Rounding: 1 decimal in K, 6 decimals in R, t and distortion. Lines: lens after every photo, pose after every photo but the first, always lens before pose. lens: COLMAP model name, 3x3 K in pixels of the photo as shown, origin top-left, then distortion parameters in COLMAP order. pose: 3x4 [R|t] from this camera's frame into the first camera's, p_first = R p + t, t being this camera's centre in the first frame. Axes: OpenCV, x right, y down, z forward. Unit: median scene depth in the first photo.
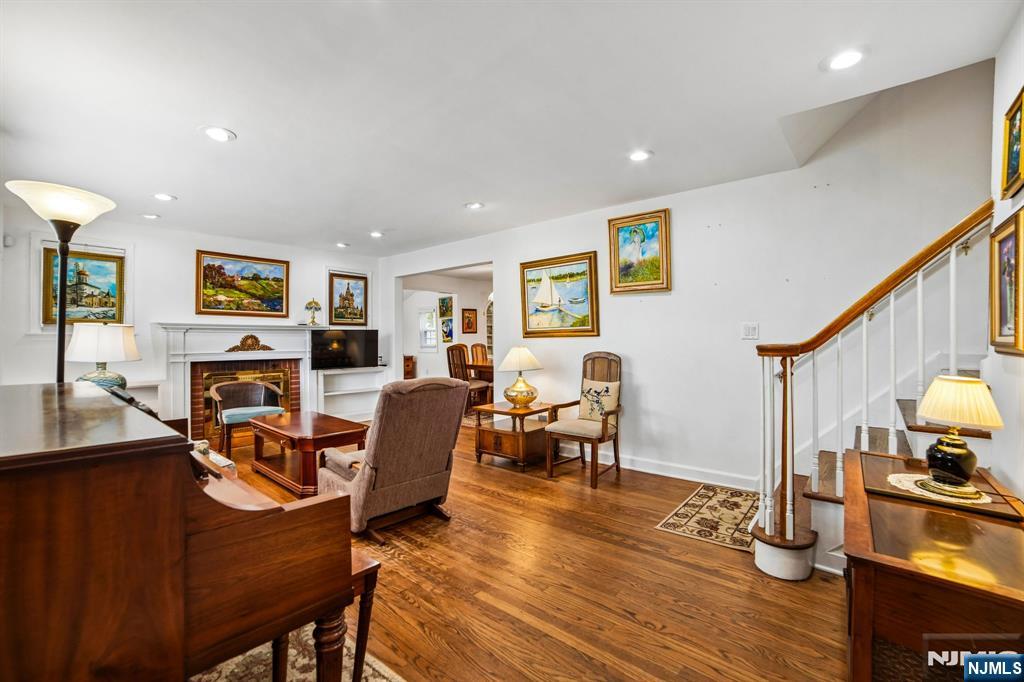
lens RADIAL K [[438.0, 0, 519.3], [0, 438.0, 337.7], [0, 0, 1]] dist [-0.101455, 0.045660]
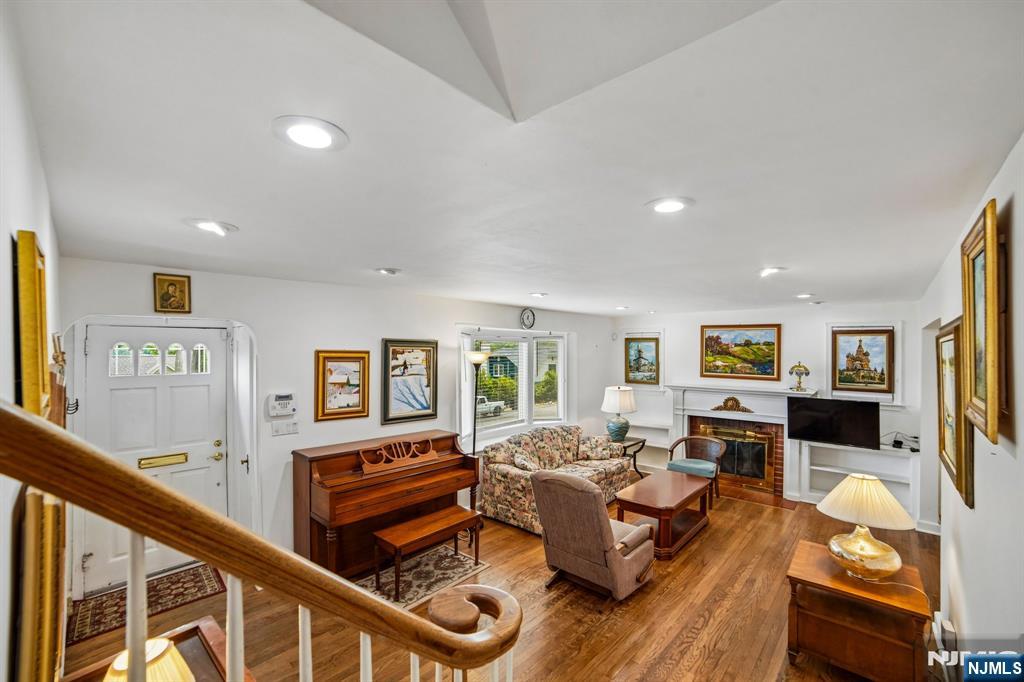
lens RADIAL K [[438.0, 0, 519.3], [0, 438.0, 337.7], [0, 0, 1]] dist [-0.101455, 0.045660]
pose [[-0.024626, -0.025710, -0.999366, 0.493088], [-0.009933, 0.999626, -0.025472, -0.124822], [0.999647, 0.009299, -0.024872, 0.447481]]
